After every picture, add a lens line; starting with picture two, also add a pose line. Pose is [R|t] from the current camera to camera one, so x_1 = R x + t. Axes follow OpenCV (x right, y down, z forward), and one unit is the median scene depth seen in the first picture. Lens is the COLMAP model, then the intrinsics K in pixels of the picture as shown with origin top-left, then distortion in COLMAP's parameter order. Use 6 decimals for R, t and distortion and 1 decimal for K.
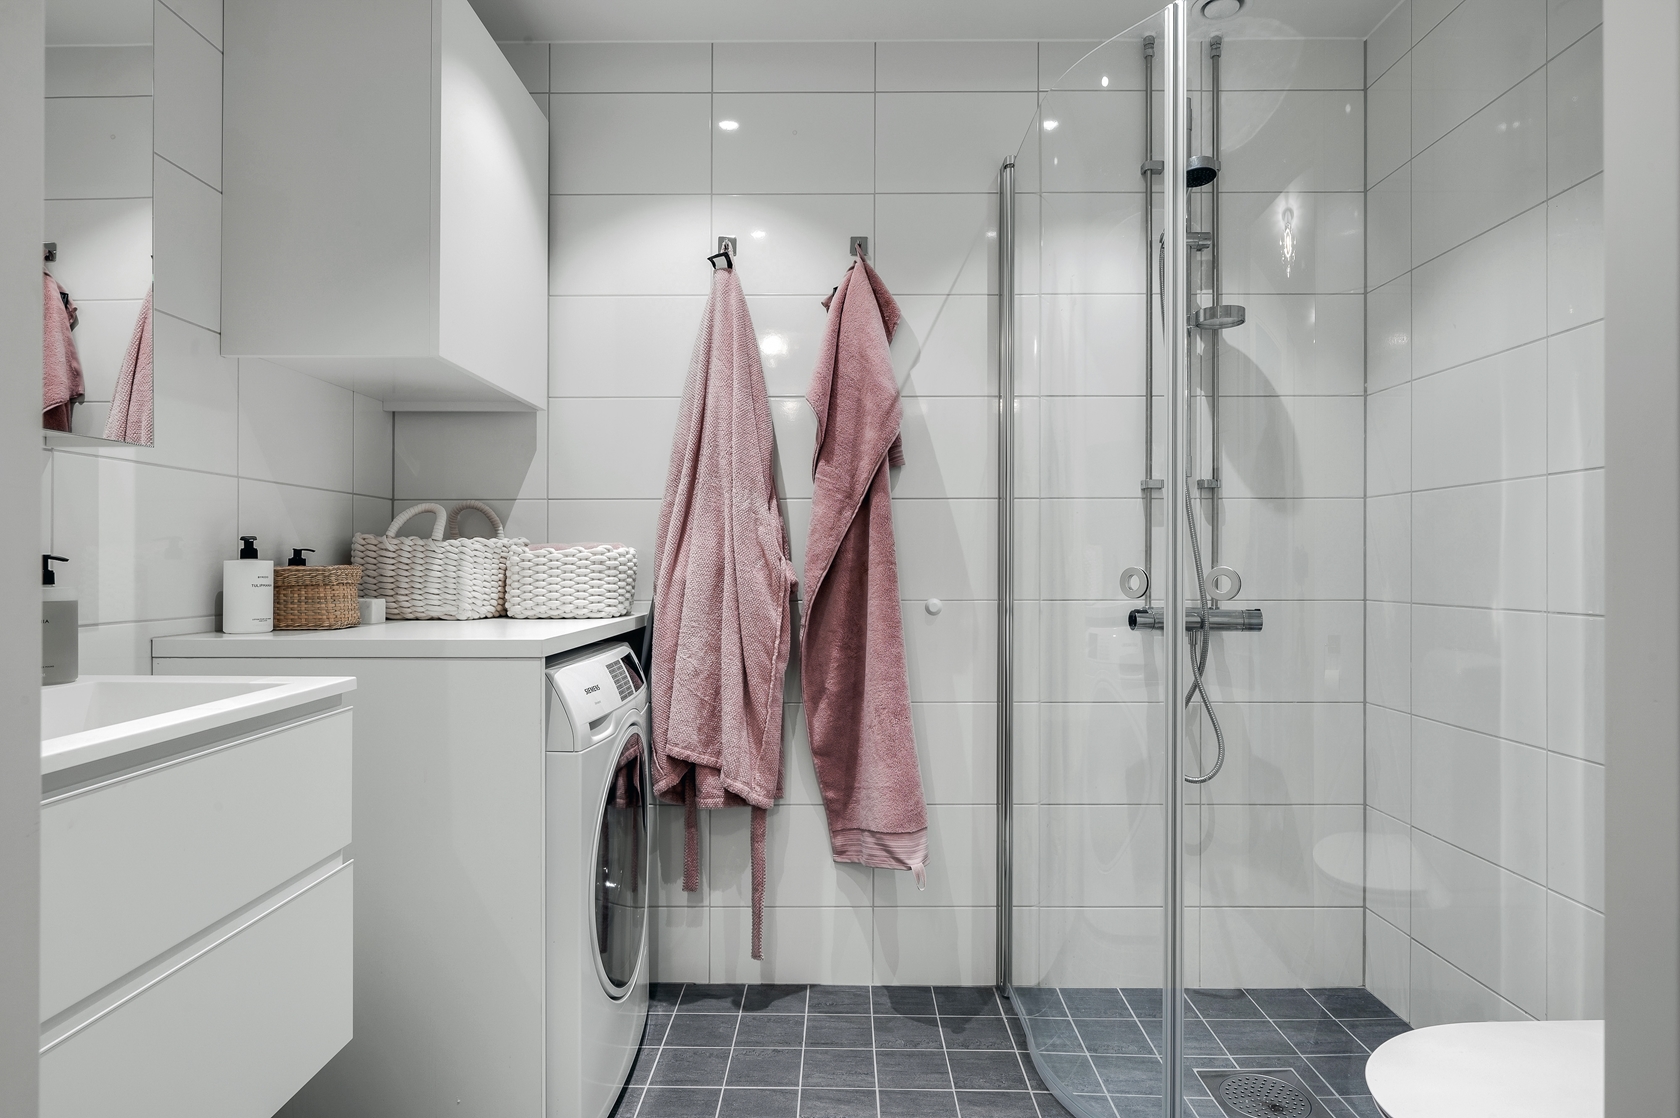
lens RADIAL K [[1019.4, 0, 816.5], [0, 1019.4, 556.1], [0, 0, 1]] dist [0.002234, 0.002482]
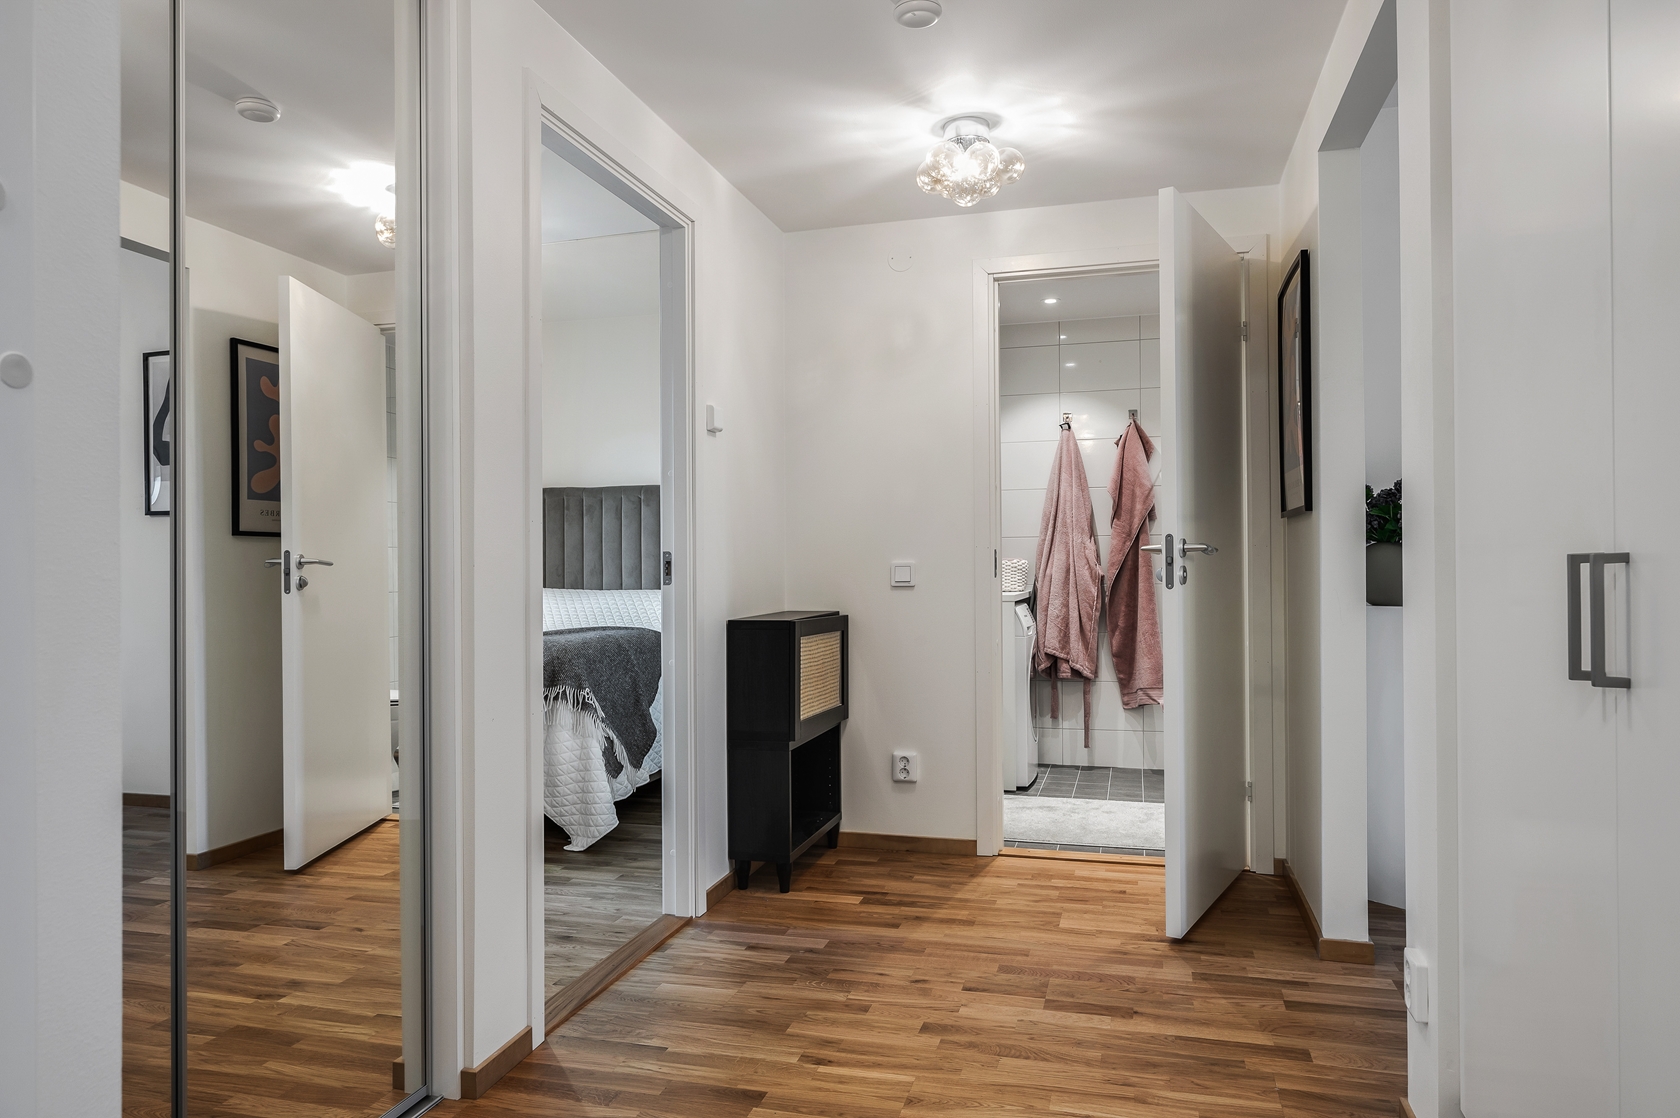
lens RADIAL K [[1019.4, 0, 816.5], [0, 1019.4, 556.1], [0, 0, 1]] dist [0.002234, 0.002482]
pose [[0.962621, -0.010387, -0.270652, -0.020610], [0.009548, 0.999945, -0.004414, -0.011514], [0.270683, 0.001665, 0.962667, -1.251566]]
